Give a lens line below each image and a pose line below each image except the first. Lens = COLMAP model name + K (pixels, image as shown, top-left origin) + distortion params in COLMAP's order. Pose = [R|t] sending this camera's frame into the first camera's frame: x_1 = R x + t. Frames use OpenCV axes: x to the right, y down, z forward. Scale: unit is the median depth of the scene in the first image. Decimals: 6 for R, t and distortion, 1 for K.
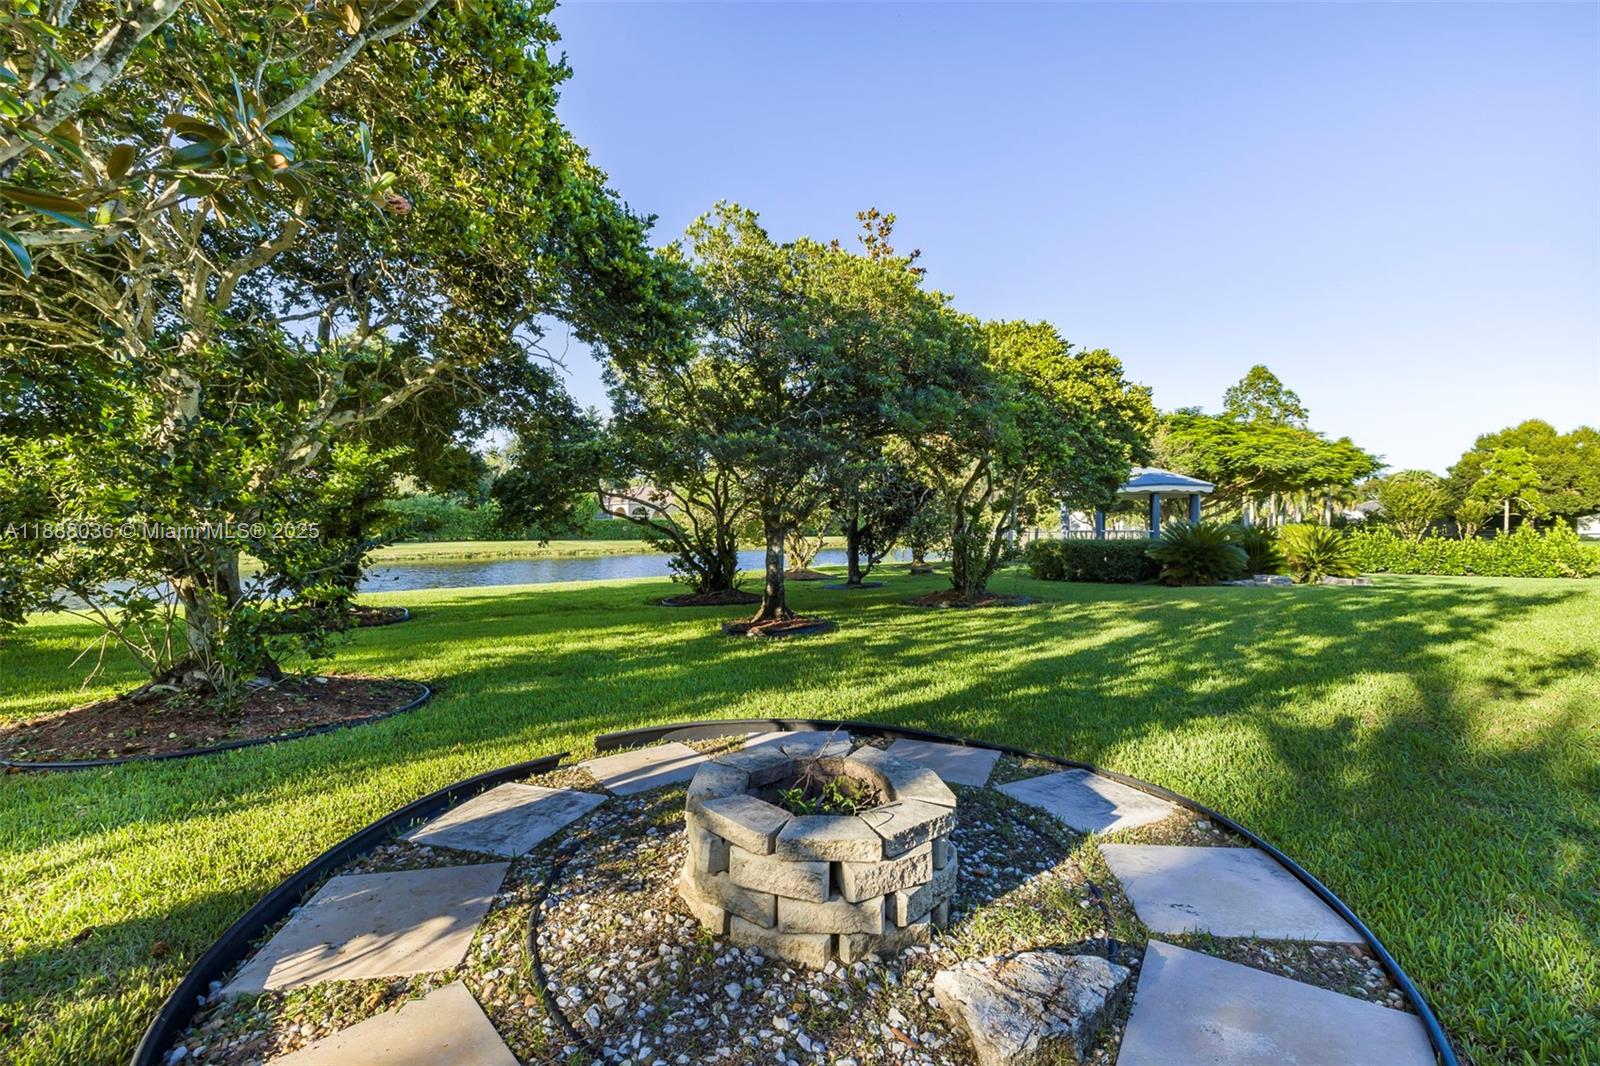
lens RADIAL K [[679.8, 0, 800.0], [0, 679.8, 533.0], [0, 0, 1]] dist [-0.008224, -0.000319]
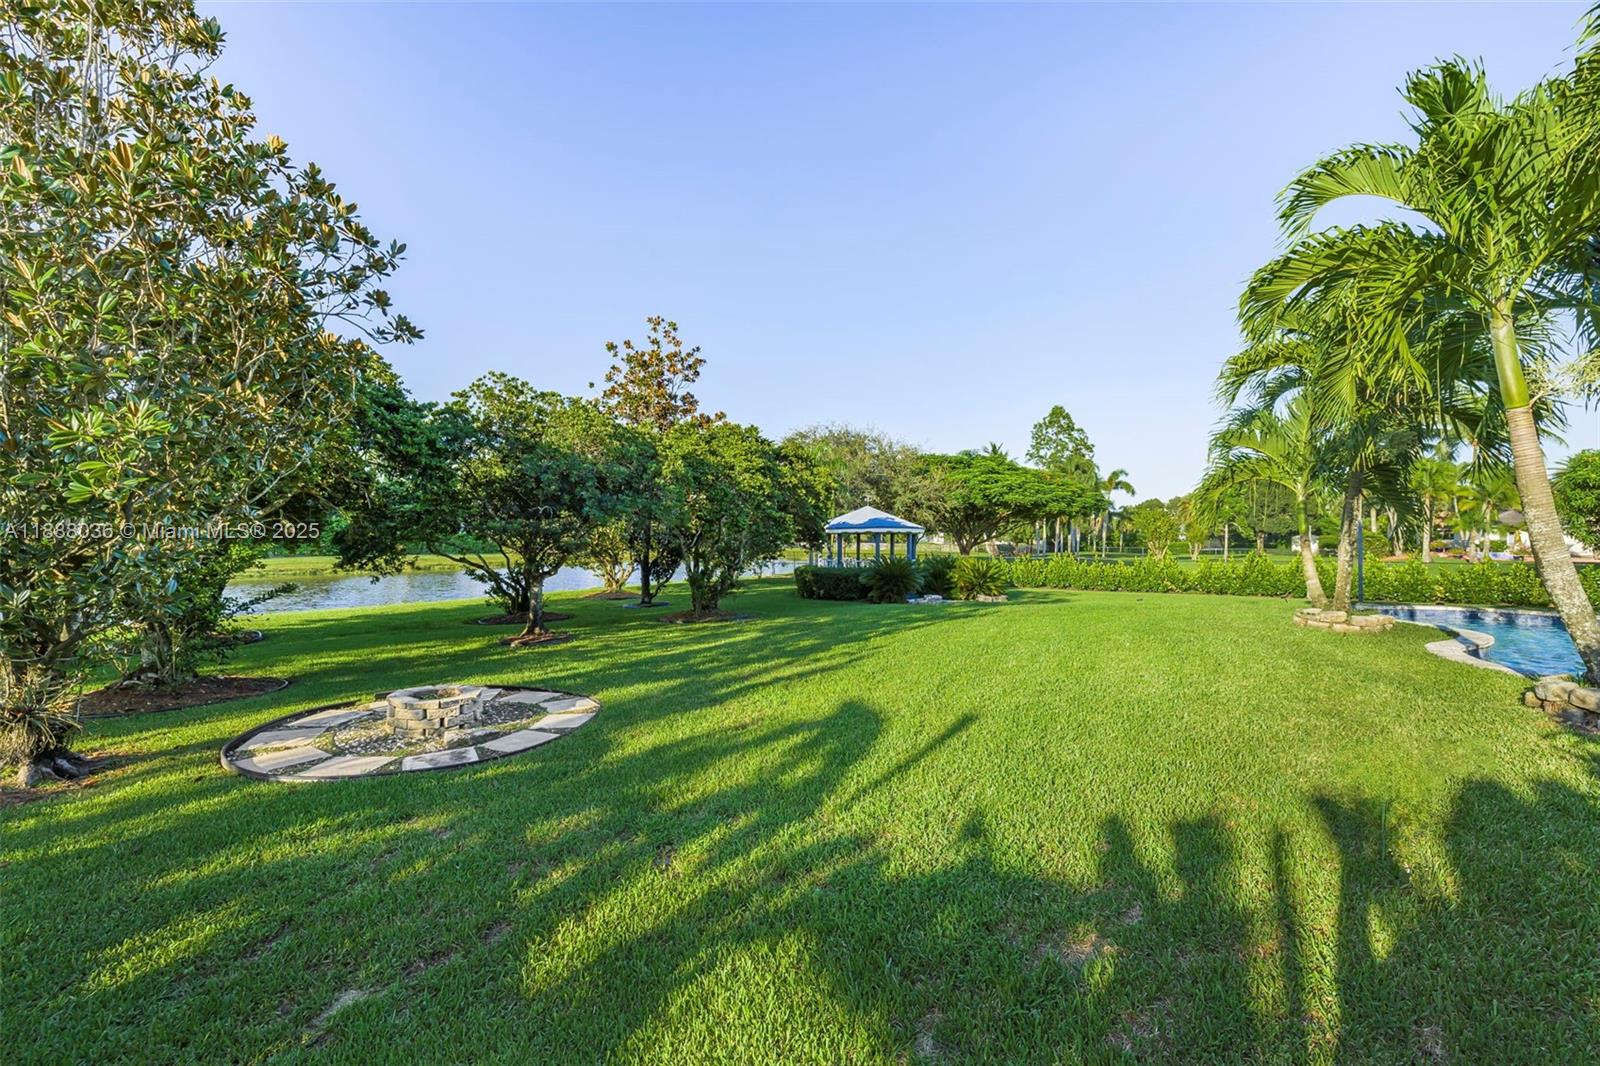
lens RADIAL K [[673.2, 0, 799.4], [0, 673.2, 534.1], [0, 0, 1]] dist [-0.001069, 0.000177]
pose [[0.985177, 0.005859, 0.171442, 0.181140], [-0.004237, 0.999943, -0.009826, -0.055178], [-0.171490, 0.008954, 0.985145, -0.374731]]
